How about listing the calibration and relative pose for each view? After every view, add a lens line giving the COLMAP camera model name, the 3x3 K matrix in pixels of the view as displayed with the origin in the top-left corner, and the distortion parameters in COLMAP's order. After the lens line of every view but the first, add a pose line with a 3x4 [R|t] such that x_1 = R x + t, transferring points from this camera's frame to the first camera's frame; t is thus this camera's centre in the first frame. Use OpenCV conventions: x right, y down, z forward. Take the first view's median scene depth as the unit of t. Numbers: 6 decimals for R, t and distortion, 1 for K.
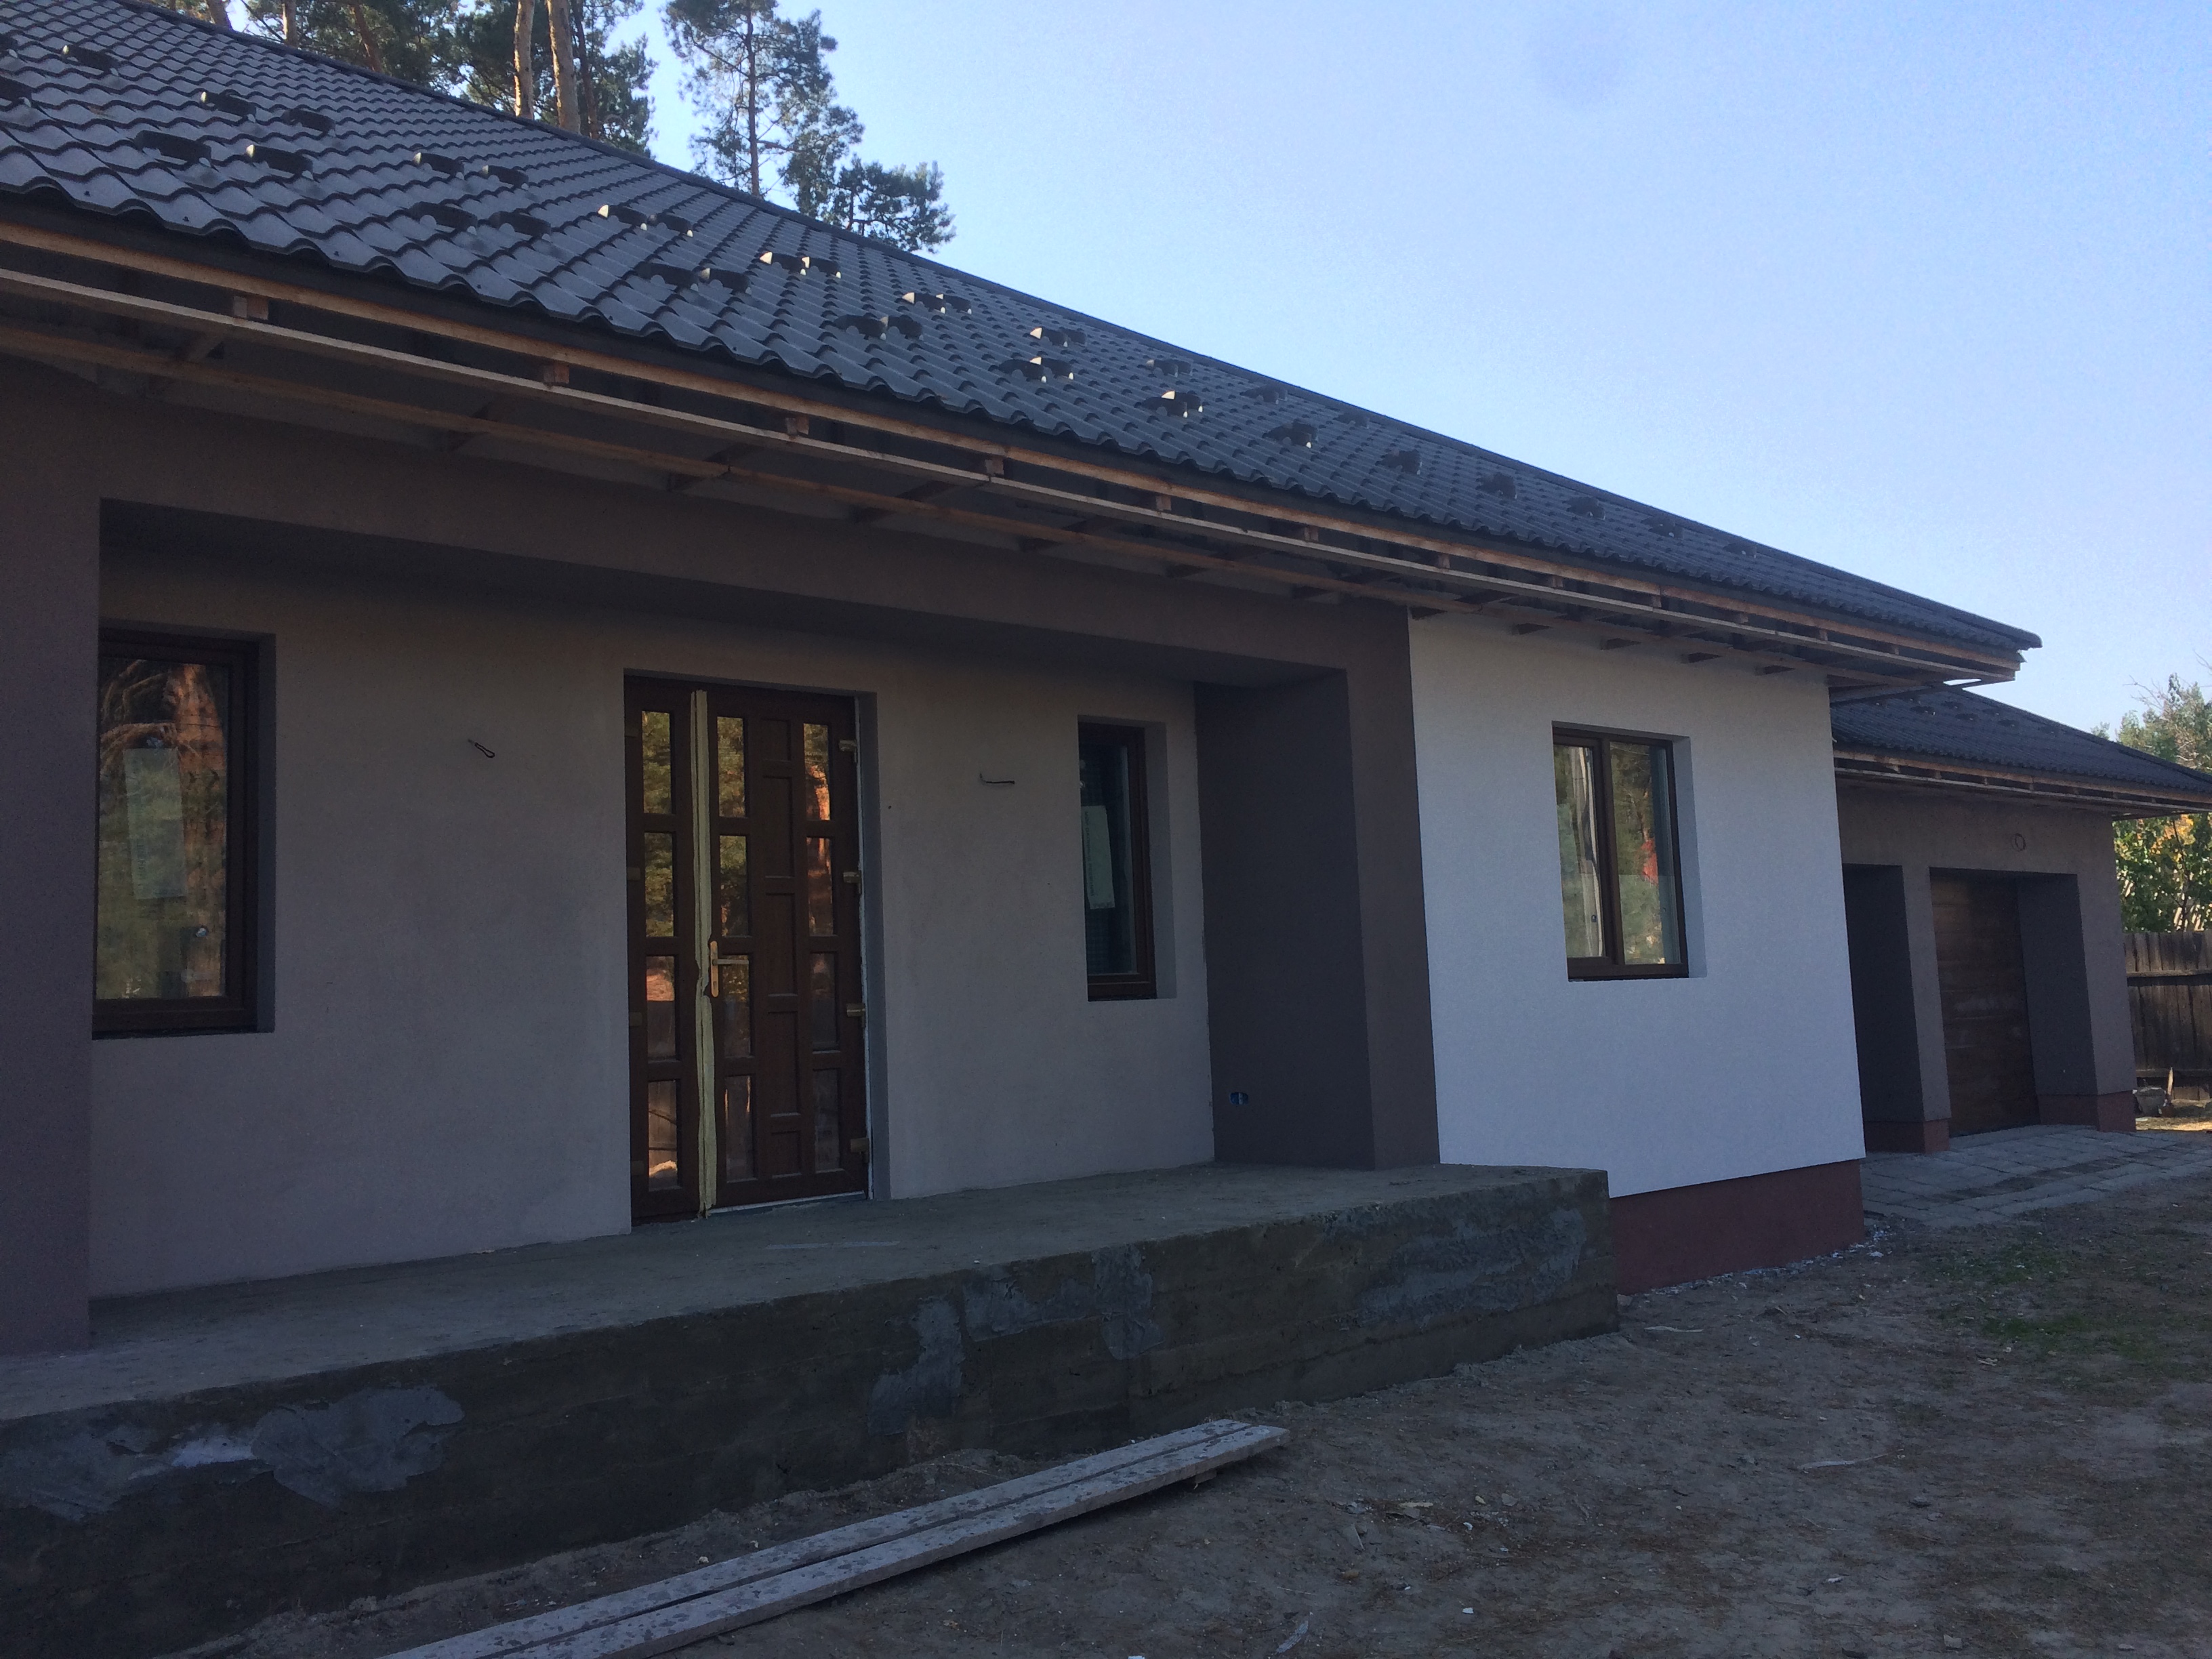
lens RADIAL K [[1869.5, 0, 1094.0], [0, 1869.5, 851.4], [0, 0, 1]] dist [0.078533, -0.015291]
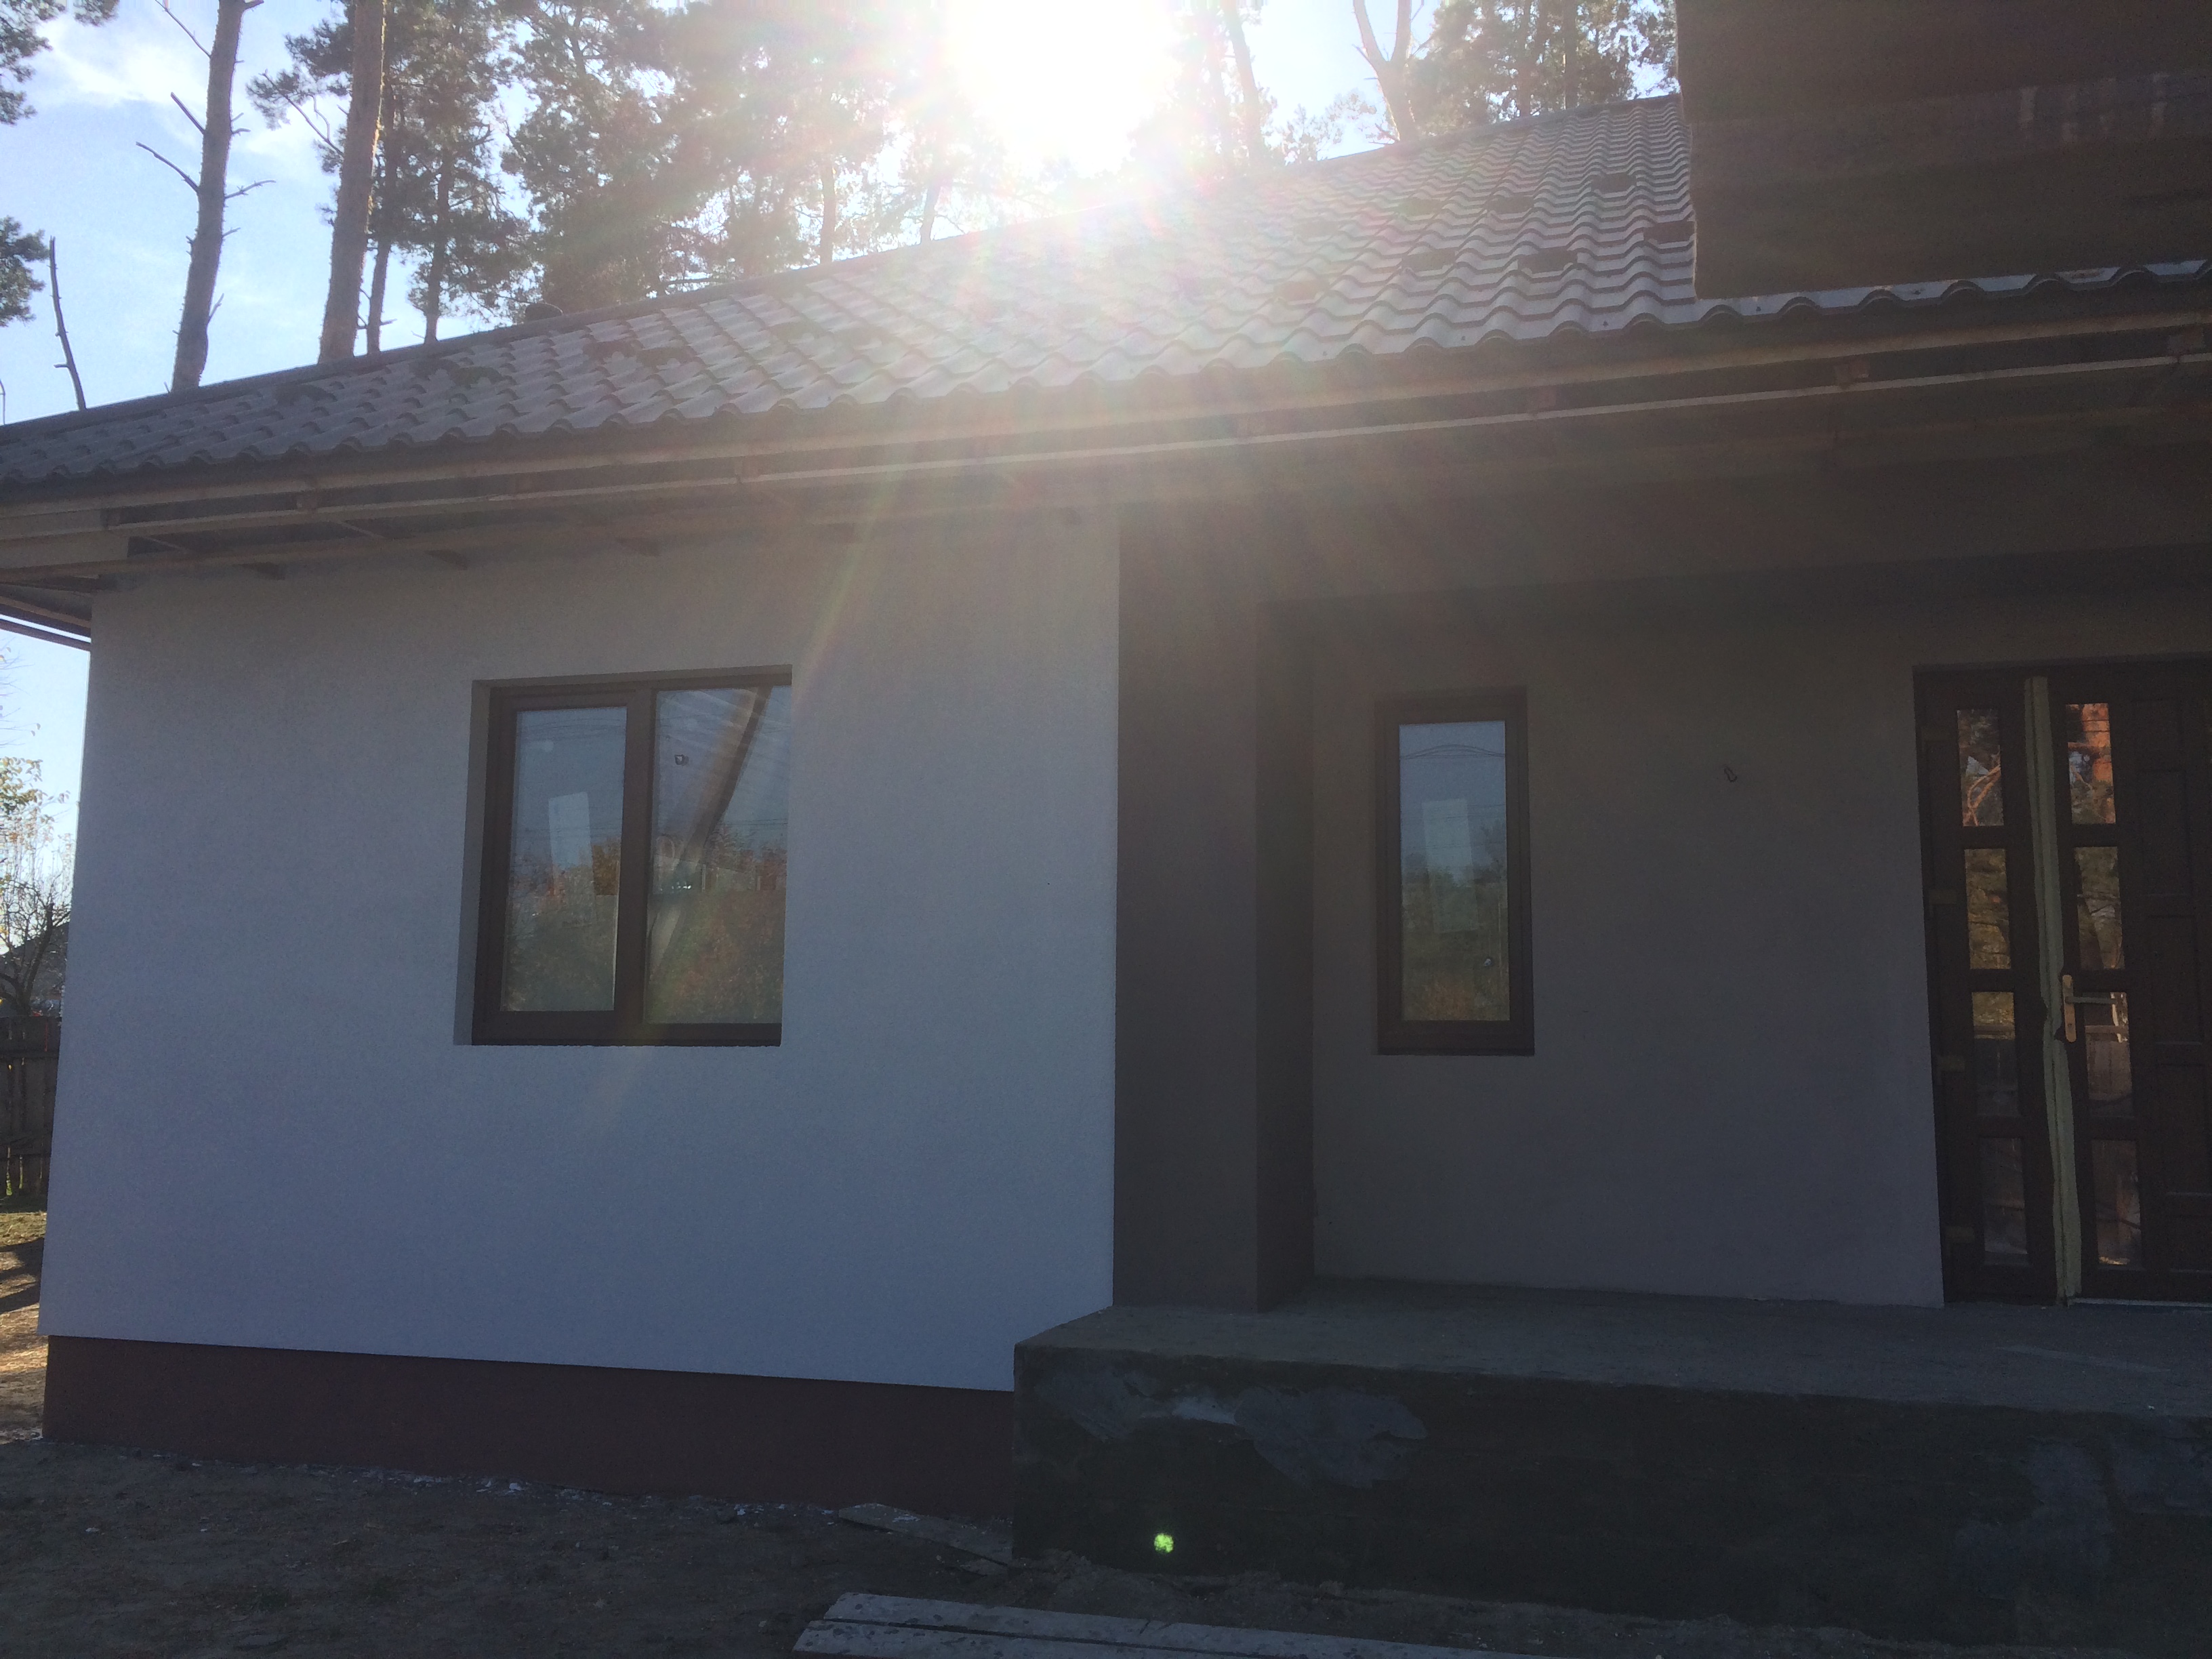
lens RADIAL K [[1869.5, 0, 1094.0], [0, 1869.5, 851.4], [0, 0, 1]] dist [0.078533, -0.015291]
pose [[0.565923, -0.048516, -0.823030, 0.346506], [0.037427, 0.998750, -0.033140, 0.006874], [0.823608, -0.012049, 0.567031, 0.224442]]
